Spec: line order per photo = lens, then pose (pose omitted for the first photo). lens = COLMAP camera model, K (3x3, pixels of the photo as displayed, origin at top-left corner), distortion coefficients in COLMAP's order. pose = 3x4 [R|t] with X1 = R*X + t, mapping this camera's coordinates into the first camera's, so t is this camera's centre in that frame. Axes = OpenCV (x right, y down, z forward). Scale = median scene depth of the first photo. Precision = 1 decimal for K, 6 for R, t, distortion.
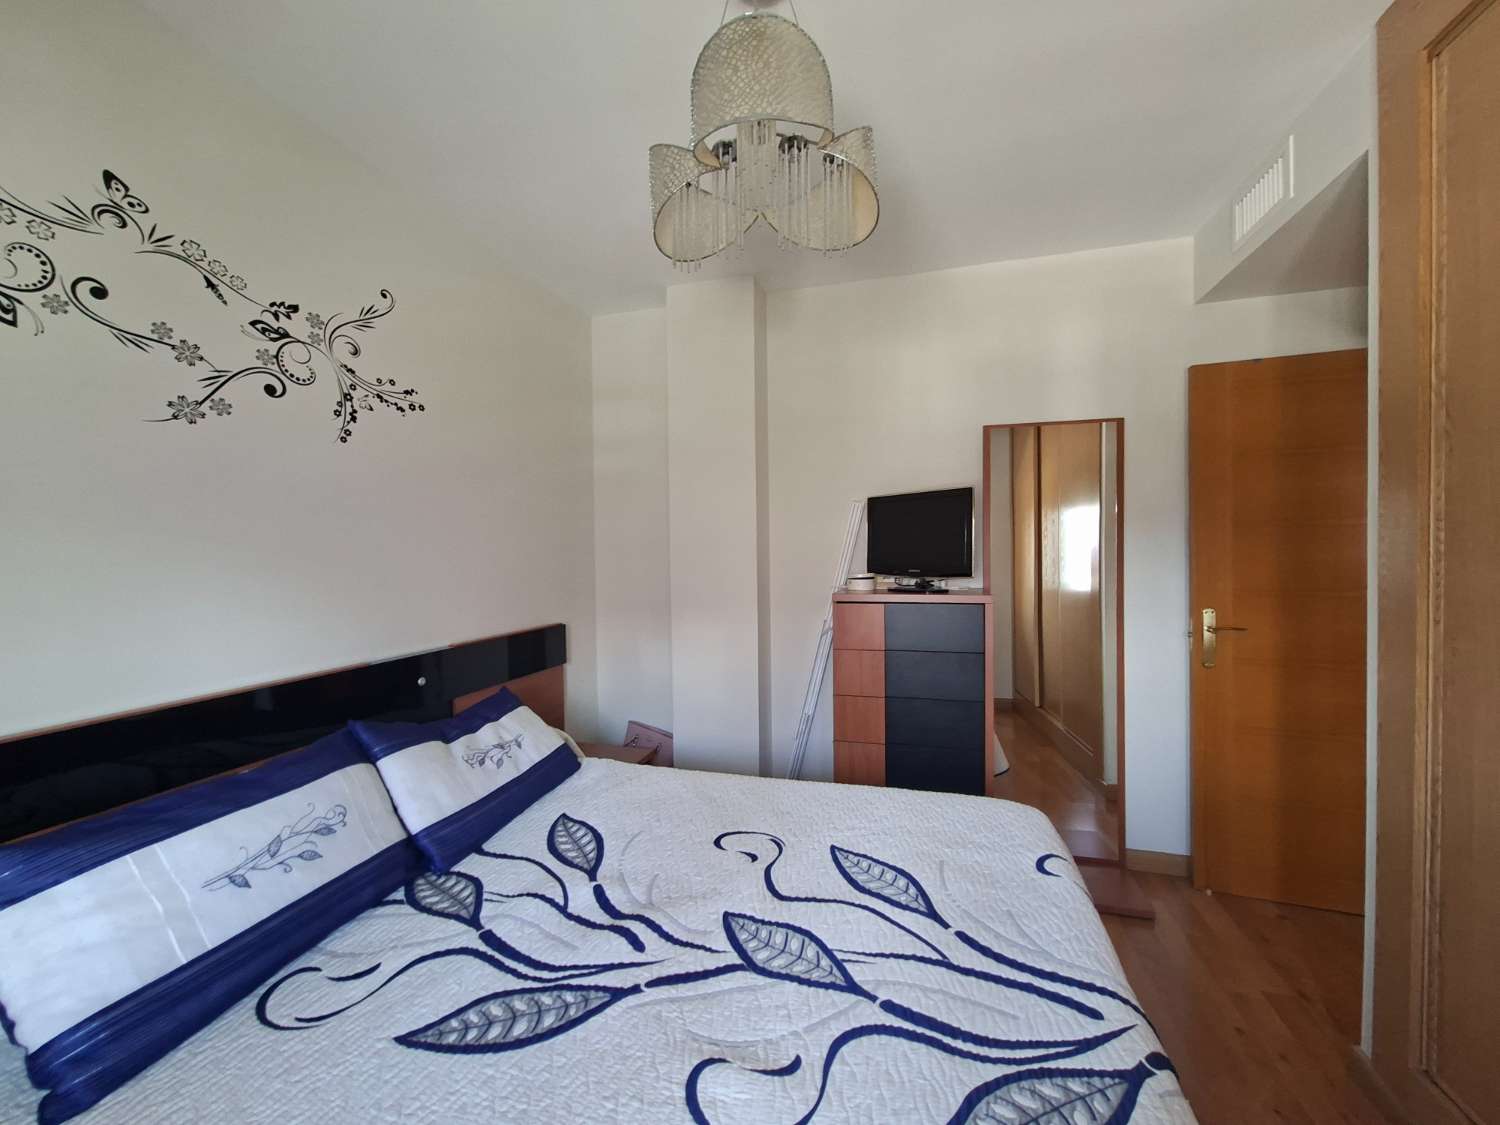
lens RADIAL K [[609.5, 0, 731.3], [0, 609.5, 560.5], [0, 0, 1]] dist [-0.002100, -0.000052]
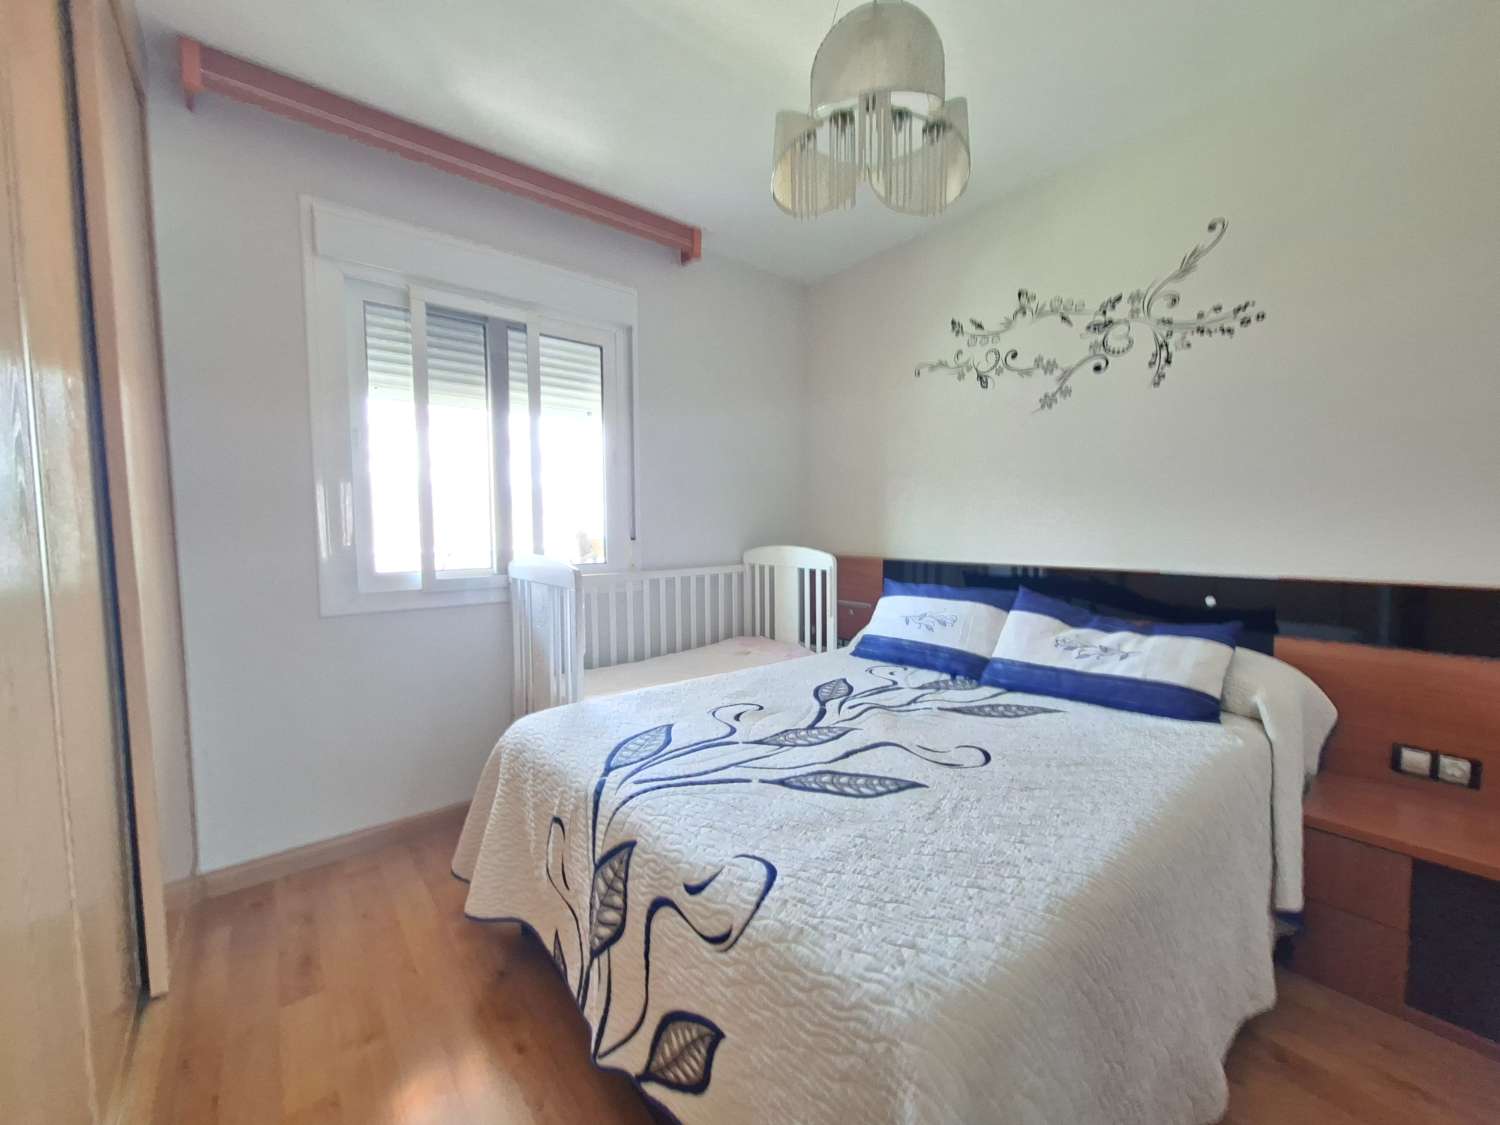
lens RADIAL K [[597.8, 0, 762.7], [0, 597.8, 557.4], [0, 0, 1]] dist [0.003301, 0.000009]
pose [[-0.550717, 0.063834, -0.832247, 0.970292], [-0.003874, 0.996865, 0.079024, 0.065646], [0.834683, 0.046744, -0.548744, 1.223668]]
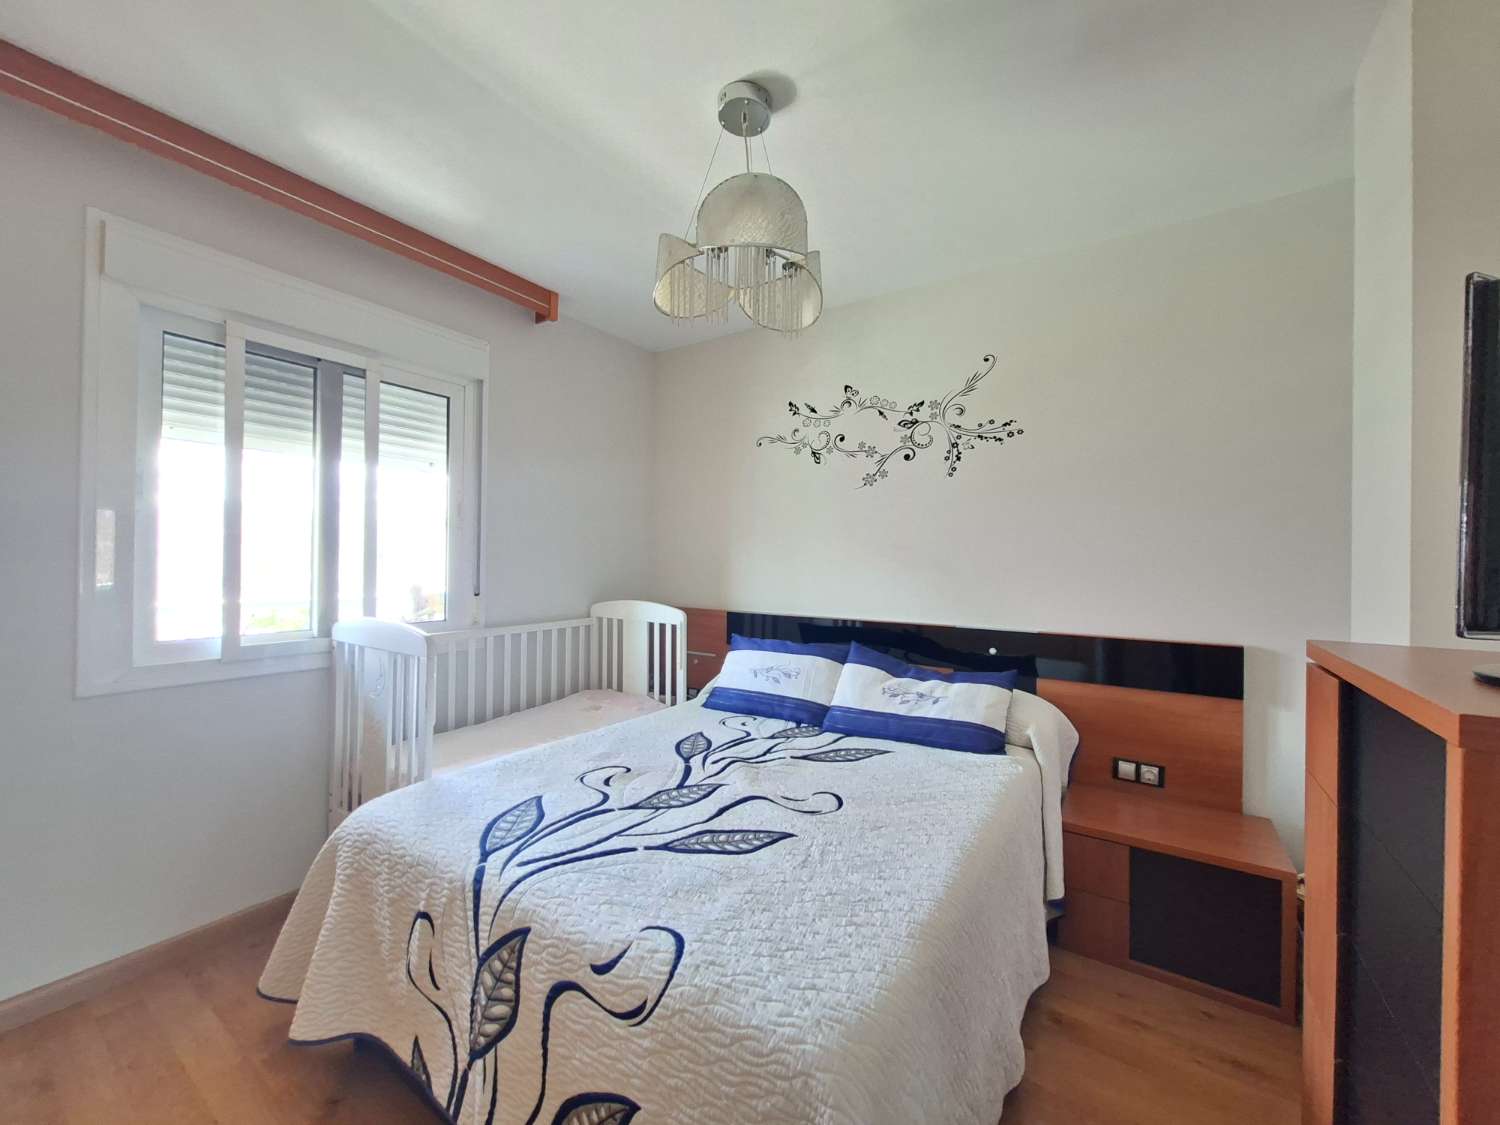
lens RADIAL K [[588.0, 0, 754.7], [0, 588.0, 556.4], [0, 0, 1]] dist [-0.004019, 0.001051]
pose [[-0.295966, 0.004605, -0.955187, 1.075537], [-0.025342, 0.999599, 0.012671, -0.003197], [0.954862, 0.027957, -0.295730, 1.171475]]
